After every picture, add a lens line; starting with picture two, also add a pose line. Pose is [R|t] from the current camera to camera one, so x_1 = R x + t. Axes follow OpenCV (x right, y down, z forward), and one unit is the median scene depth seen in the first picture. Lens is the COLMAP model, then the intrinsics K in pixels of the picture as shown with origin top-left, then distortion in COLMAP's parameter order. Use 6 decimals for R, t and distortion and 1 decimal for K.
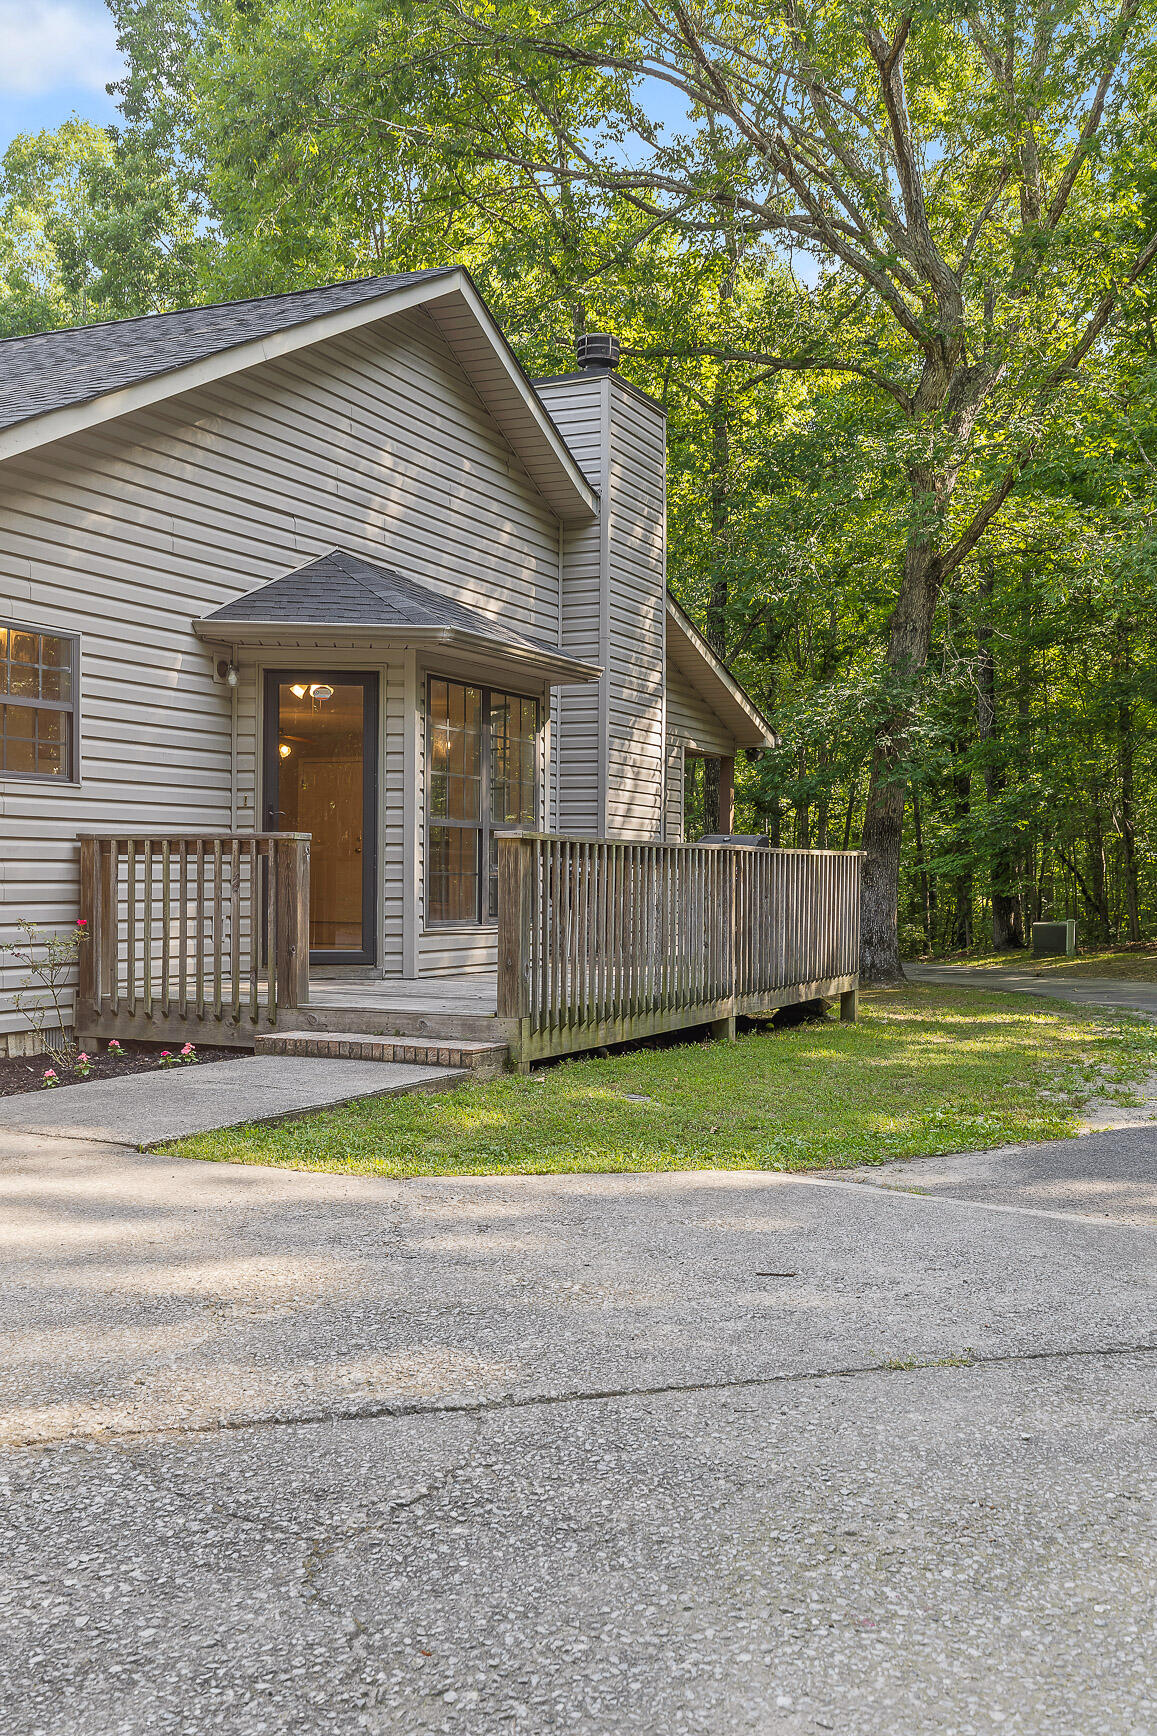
lens RADIAL K [[1681.7, 0, 576.6], [0, 1681.7, 868.8], [0, 0, 1]] dist [0.002008, 0.000000]
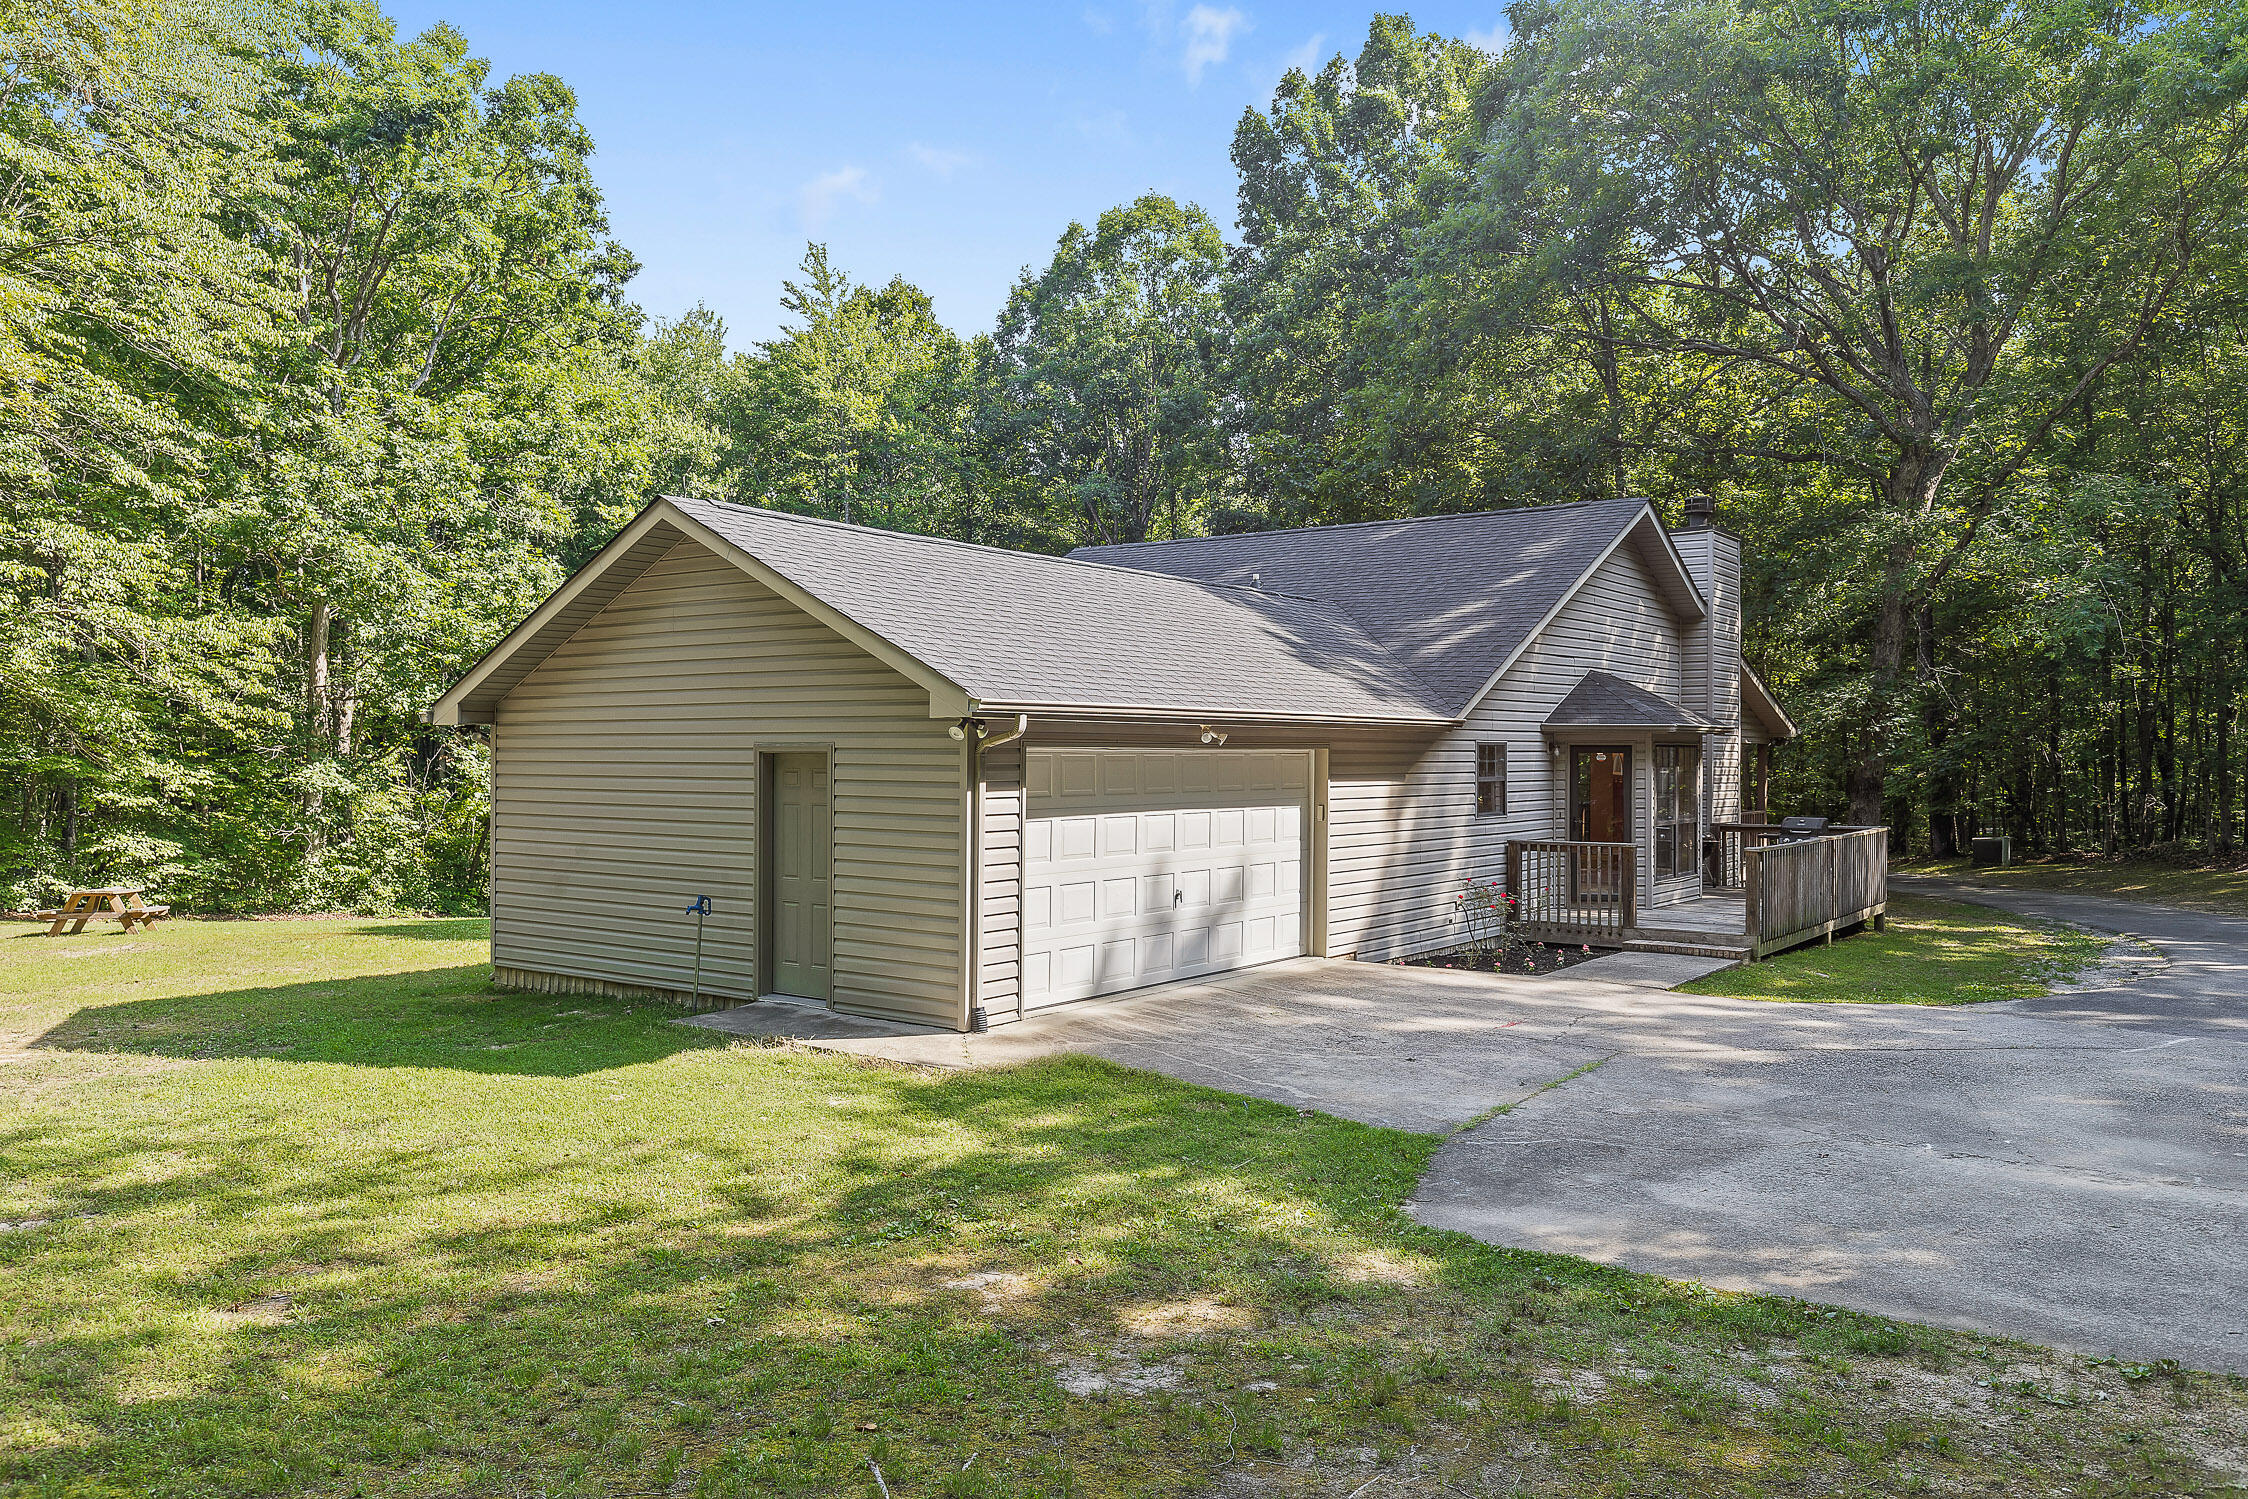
lens RADIAL K [[1630.7, 0, 1126.1], [0, 1630.7, 752.6], [0, 0, 1]] dist [-0.001676, -0.001075]
pose [[0.980596, -0.007924, -0.195879, -0.319530], [0.008468, 0.999962, 0.001942, -0.119339], [0.195857, -0.003563, 0.980626, -0.911246]]
